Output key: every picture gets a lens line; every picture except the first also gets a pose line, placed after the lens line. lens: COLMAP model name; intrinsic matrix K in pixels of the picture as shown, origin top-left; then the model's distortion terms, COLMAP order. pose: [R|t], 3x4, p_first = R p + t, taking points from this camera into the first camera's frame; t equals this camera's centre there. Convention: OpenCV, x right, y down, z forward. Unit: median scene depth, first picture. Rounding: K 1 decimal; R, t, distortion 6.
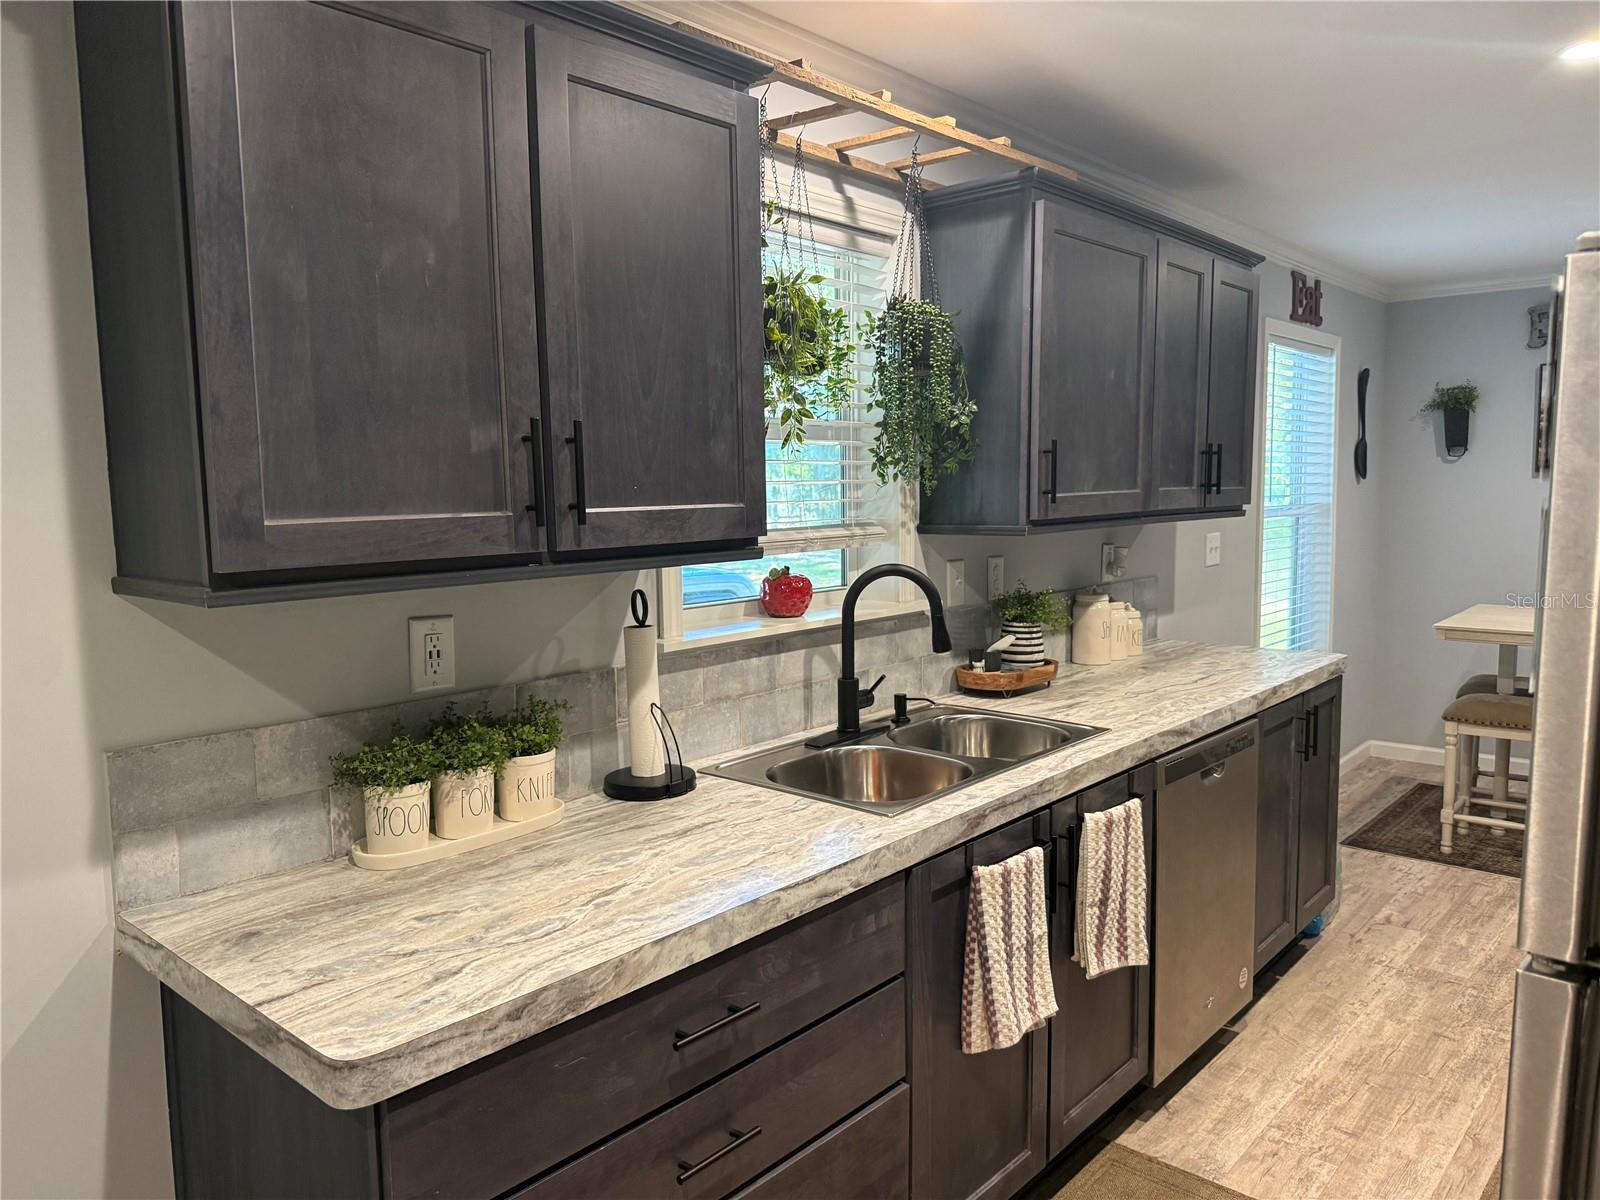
lens RADIAL K [[1125.8, 0, 807.9], [0, 1125.8, 601.1], [0, 0, 1]] dist [0.063231, -0.083583]
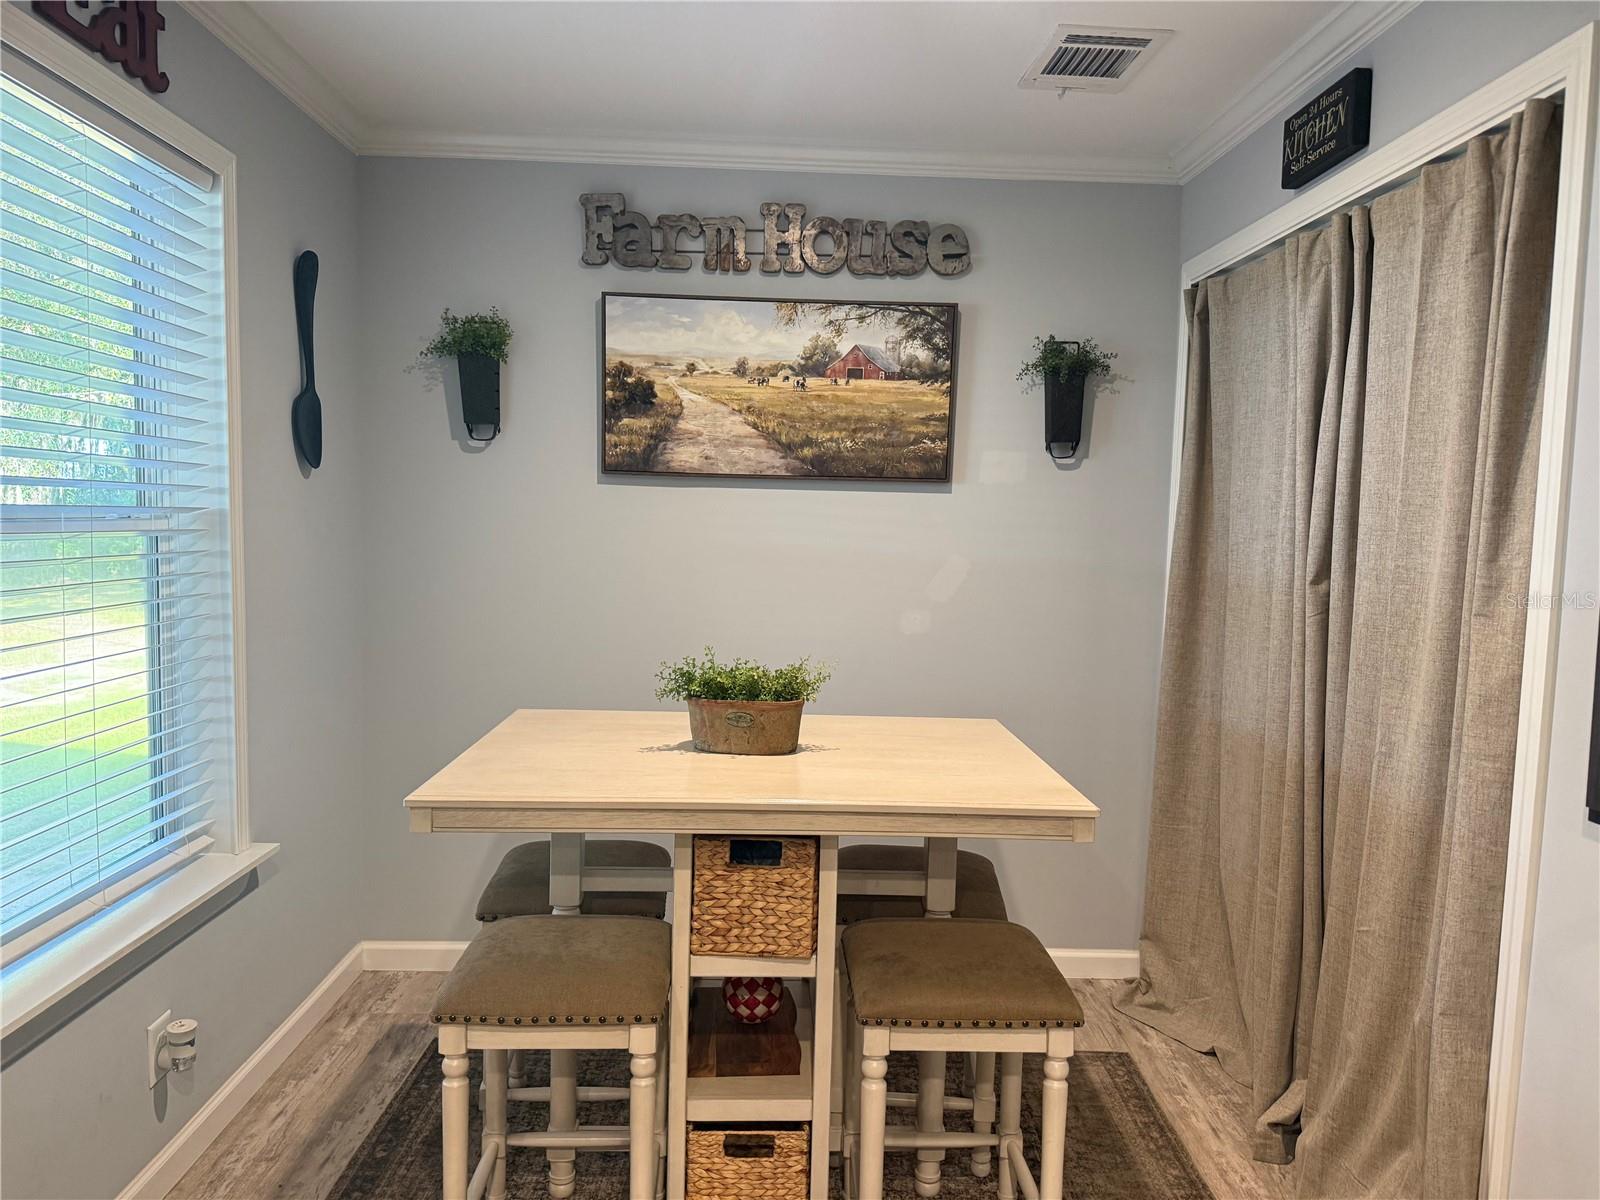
lens RADIAL K [[1125.8, 0, 802.0], [0, 1125.8, 595.6], [0, 0, 1]] dist [0.063231, -0.083583]
pose [[0.733285, -0.013008, 0.679797, 0.651766], [0.037507, 0.999068, -0.021341, -0.065818], [-0.678886, 0.041146, 0.733090, 1.036008]]
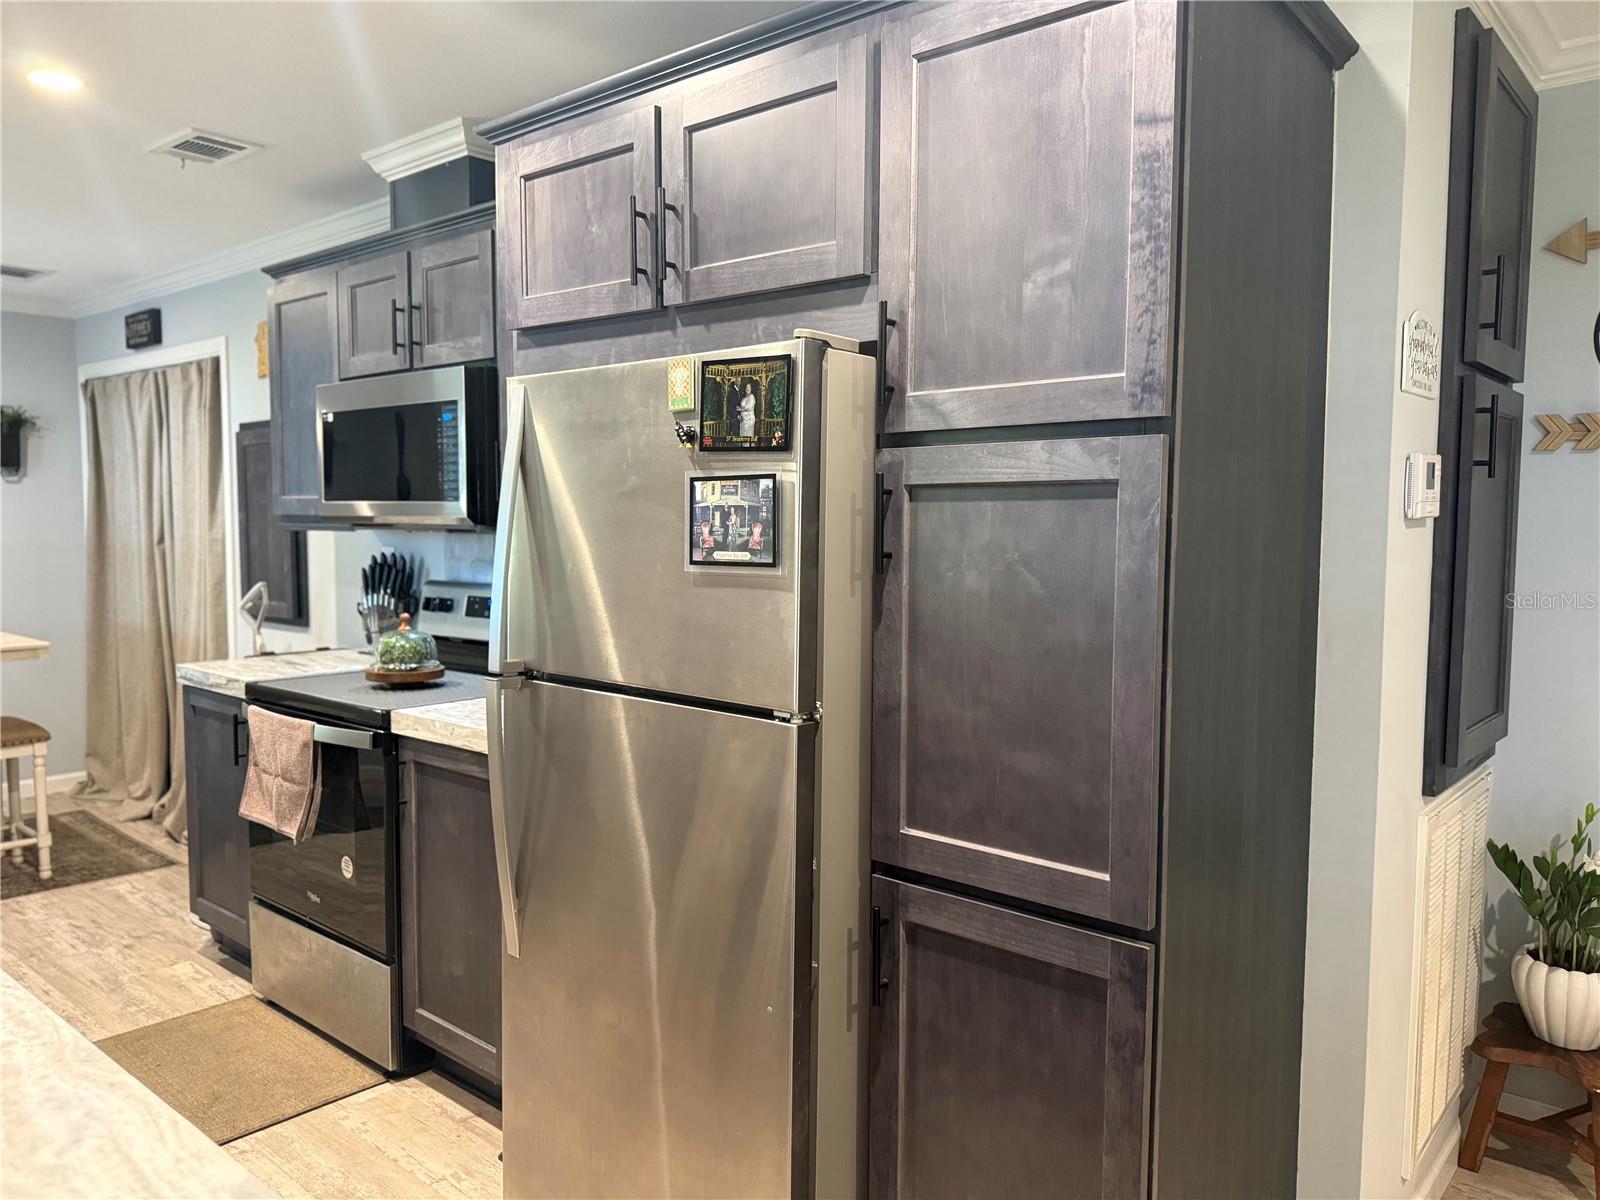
lens RADIAL K [[1125.8, 0, 807.8], [0, 1125.8, 603.6], [0, 0, 1]] dist [0.063231, -0.083583]
pose [[-0.025879, -0.061855, 0.997750, -0.420522], [0.099178, 0.993001, 0.064133, 0.008588], [-0.994733, 0.100615, -0.019563, 0.355493]]
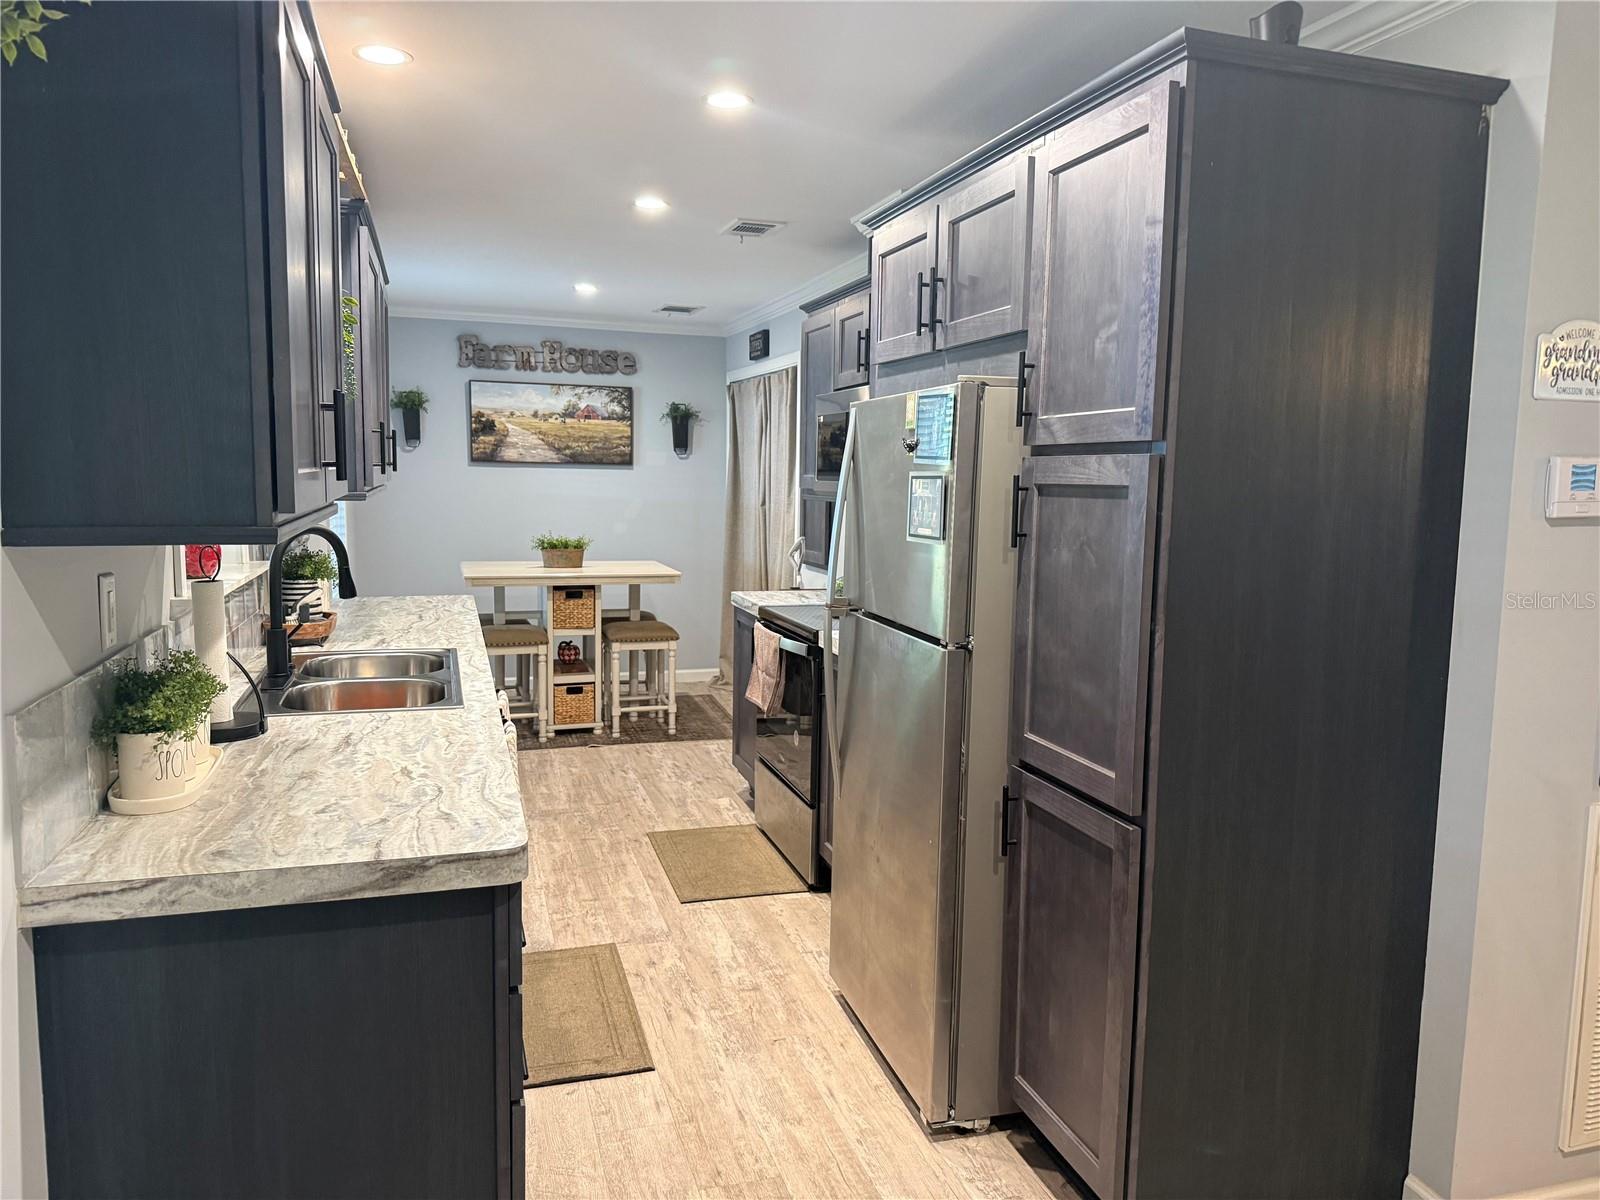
lens RADIAL K [[1125.8, 0, 809.0], [0, 1125.8, 599.3], [0, 0, 1]] dist [0.063231, -0.083583]
pose [[0.512951, -0.077203, 0.854939, -0.634192], [0.070613, 0.996367, 0.047608, 0.023685], [-0.855509, 0.035950, 0.516539, -0.026203]]
